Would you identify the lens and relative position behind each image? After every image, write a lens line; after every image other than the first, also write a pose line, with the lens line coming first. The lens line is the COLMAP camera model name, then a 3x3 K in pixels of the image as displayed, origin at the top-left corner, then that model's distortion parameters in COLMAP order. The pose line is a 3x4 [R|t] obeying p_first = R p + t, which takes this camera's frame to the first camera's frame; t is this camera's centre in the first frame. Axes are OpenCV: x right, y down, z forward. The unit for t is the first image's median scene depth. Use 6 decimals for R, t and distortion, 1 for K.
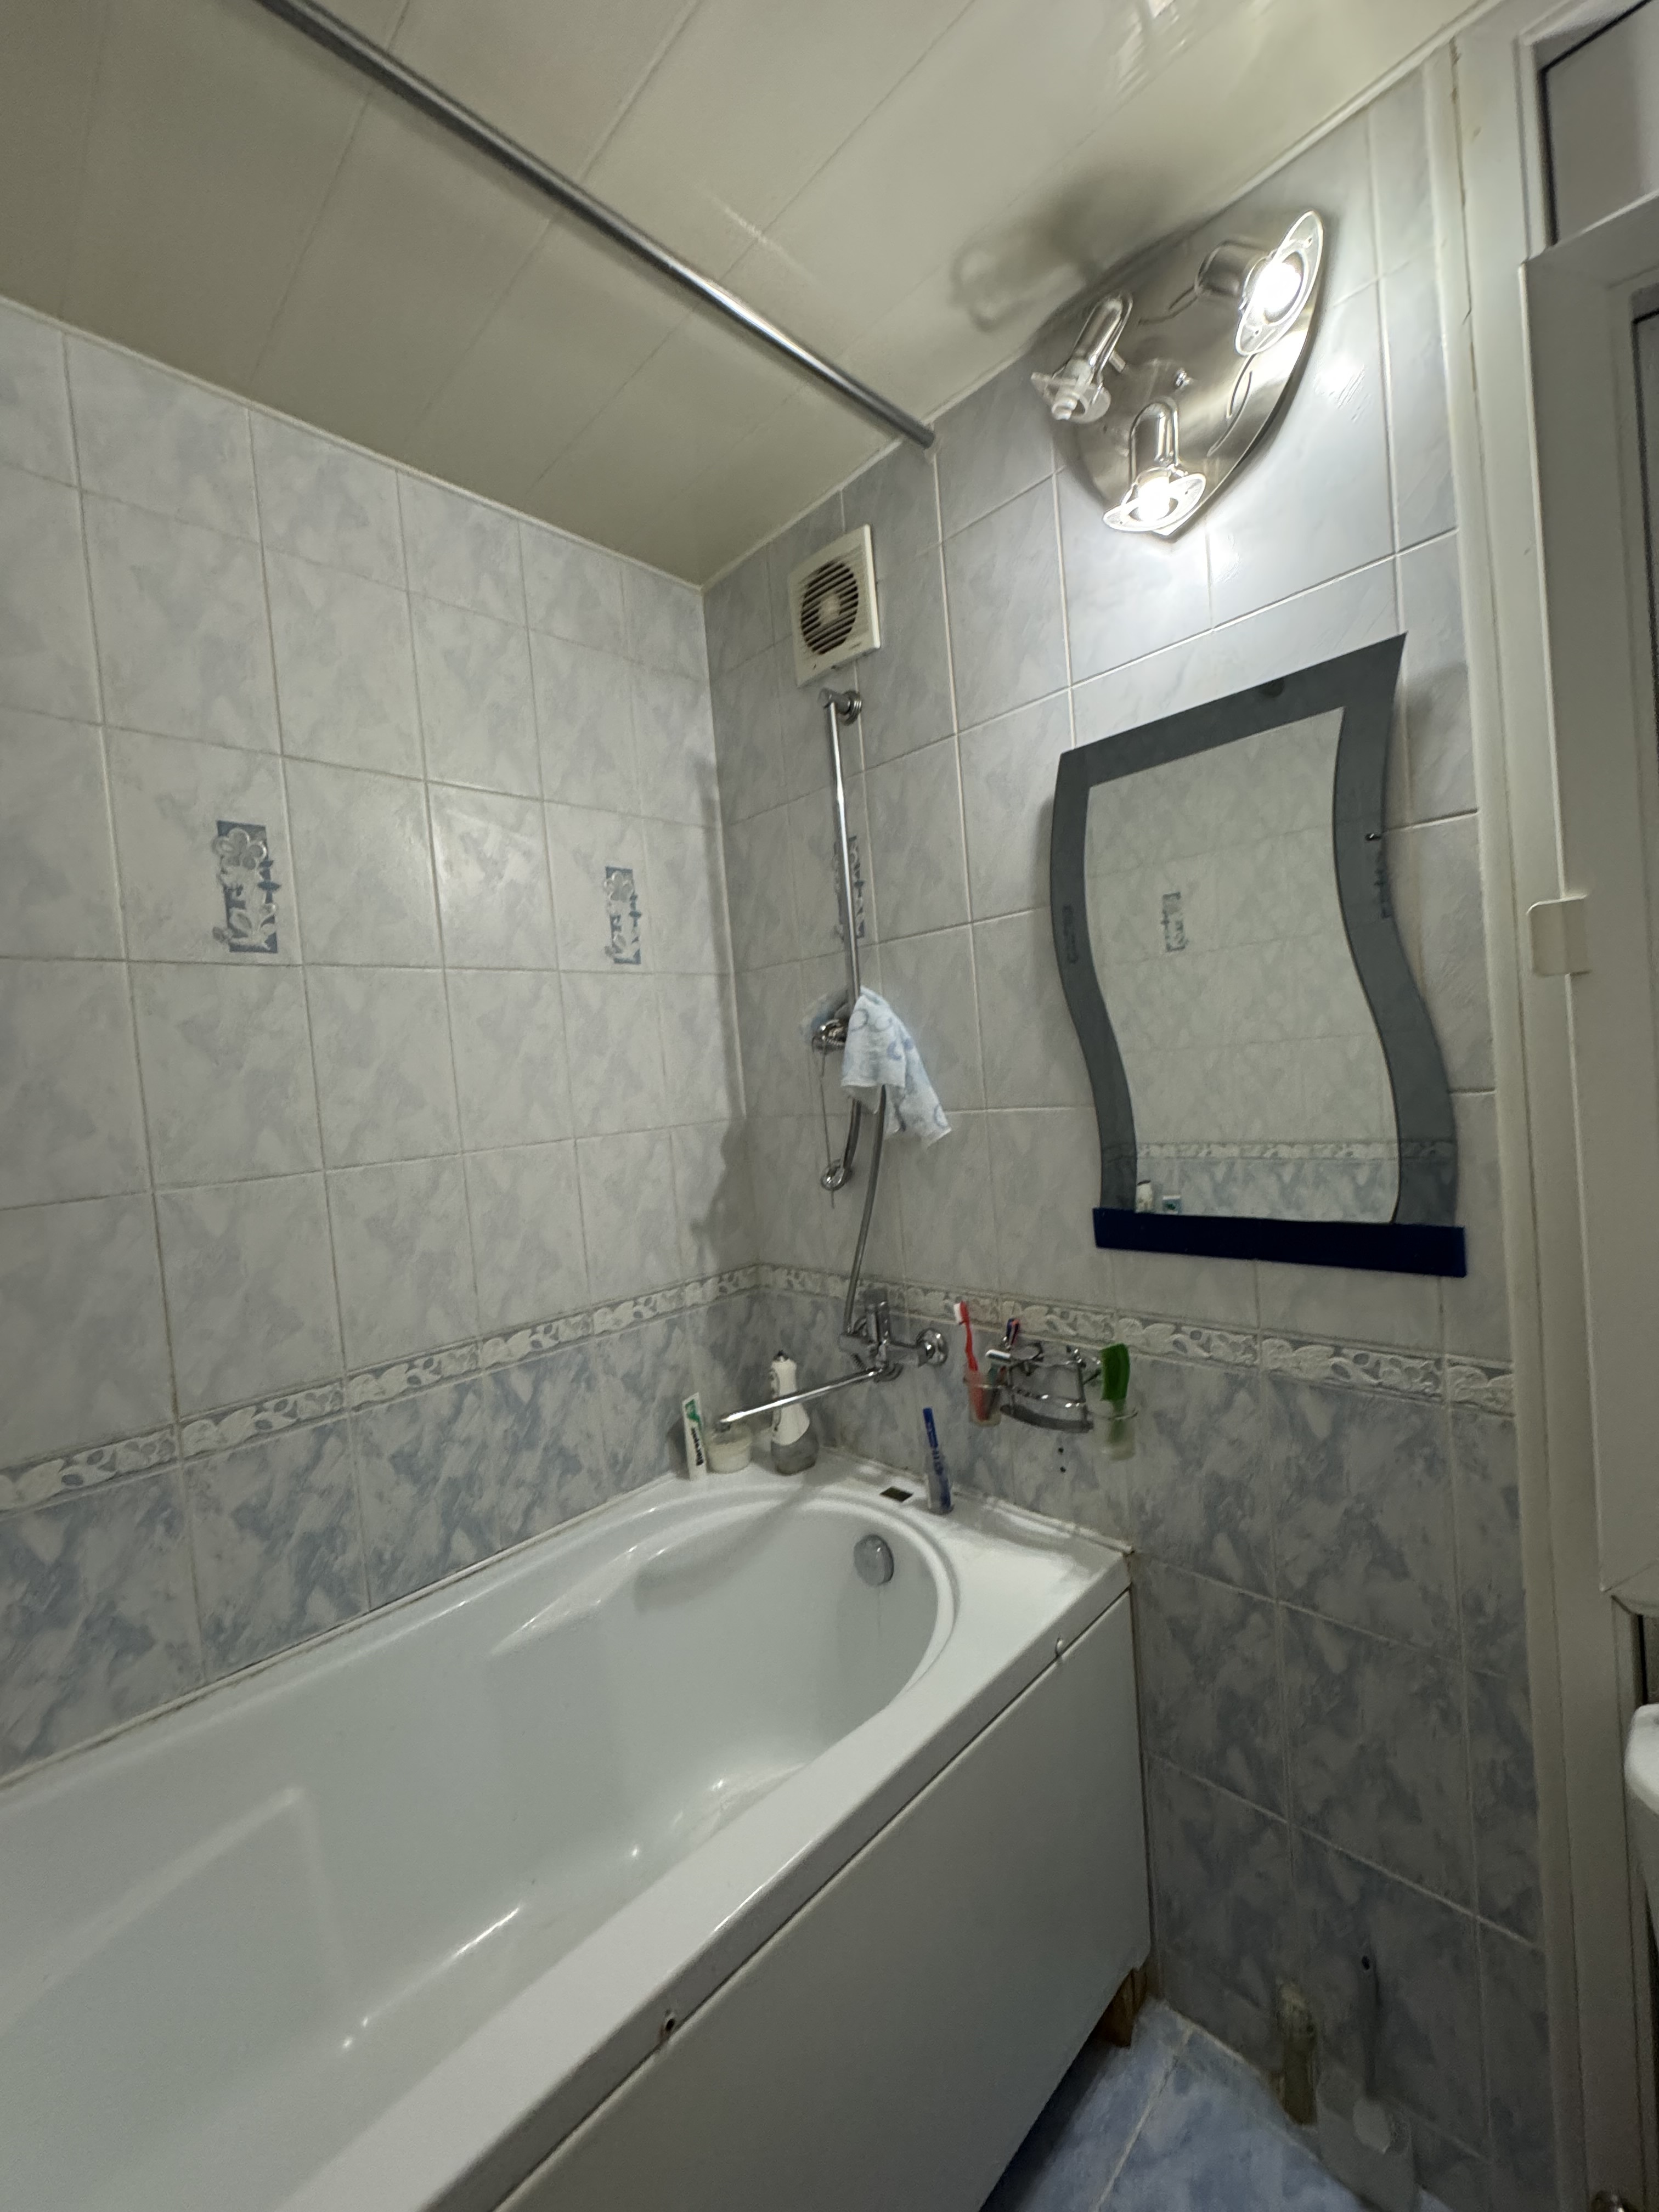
lens RADIAL K [[889.0, 0, 821.7], [0, 889.0, 1094.5], [0, 0, 1]] dist [-0.000487, 0.000023]
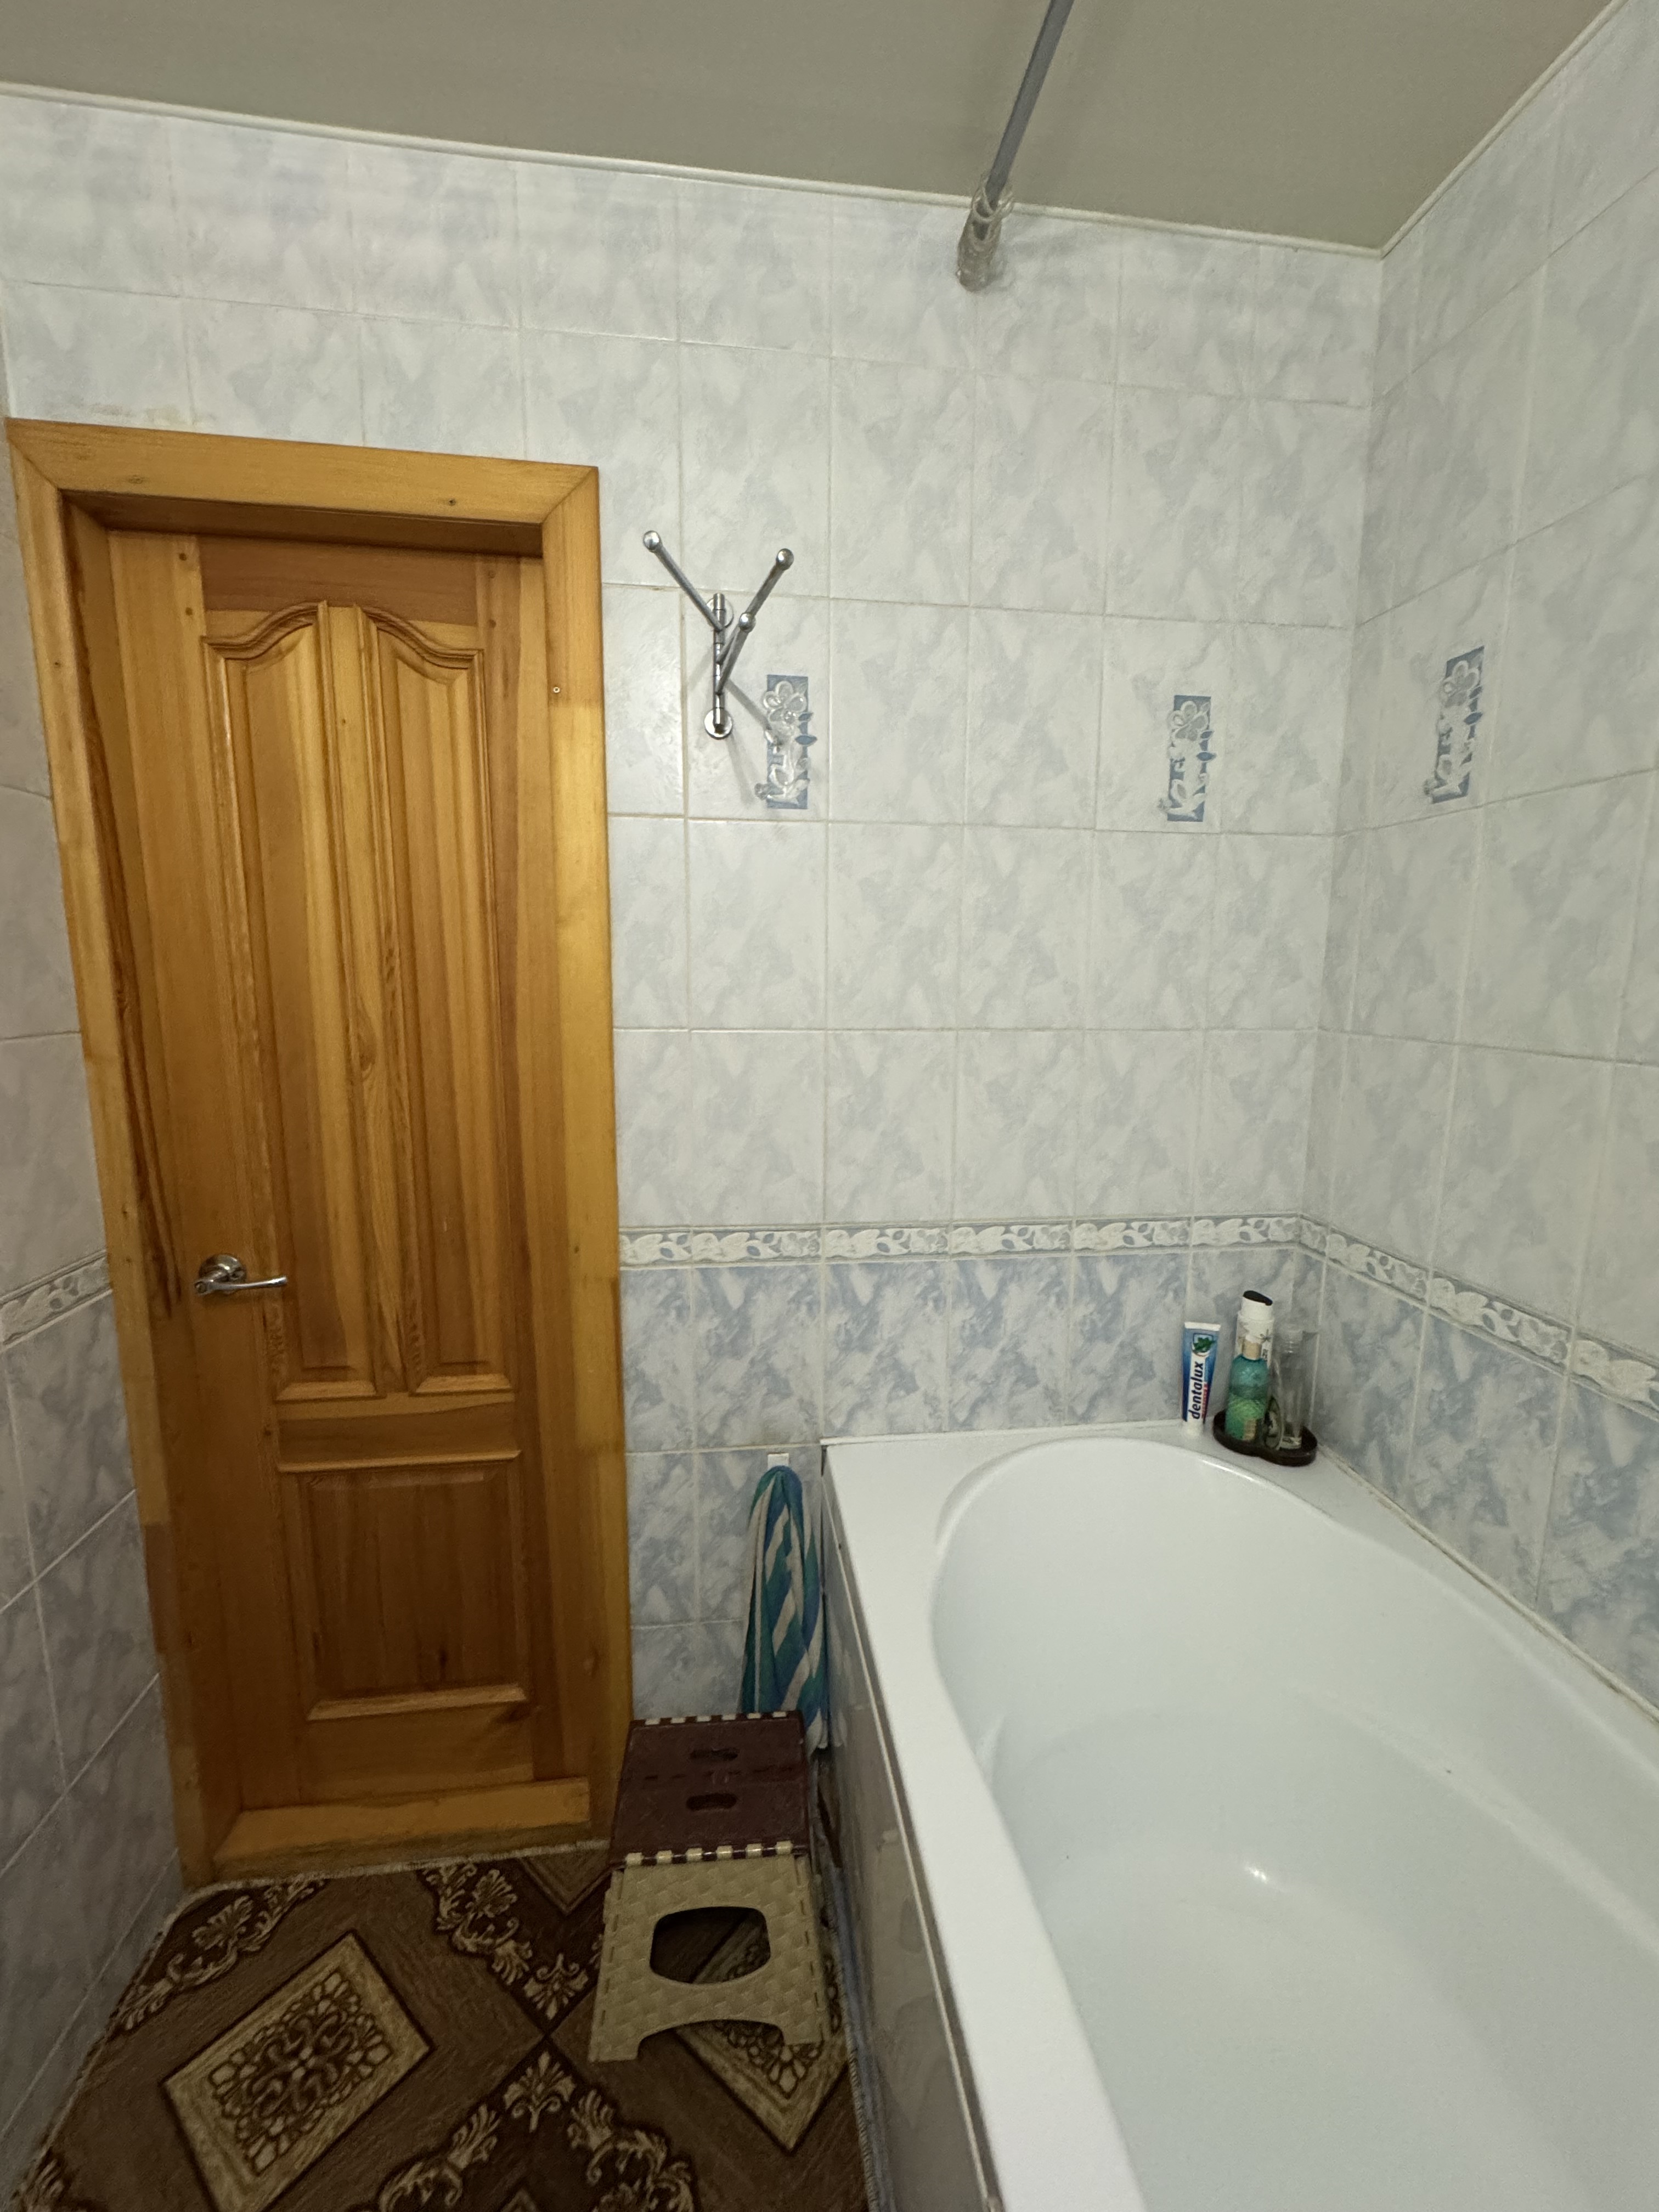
lens RADIAL K [[964.5, 0, 837.7], [0, 964.5, 1128.9], [0, 0, 1]] dist [0.004366, -0.000050]
pose [[0.797155, 0.183118, -0.575336, 0.086920], [-0.089681, 0.978239, 0.187097, -0.009318], [0.597077, -0.097549, 0.796231, 0.085477]]
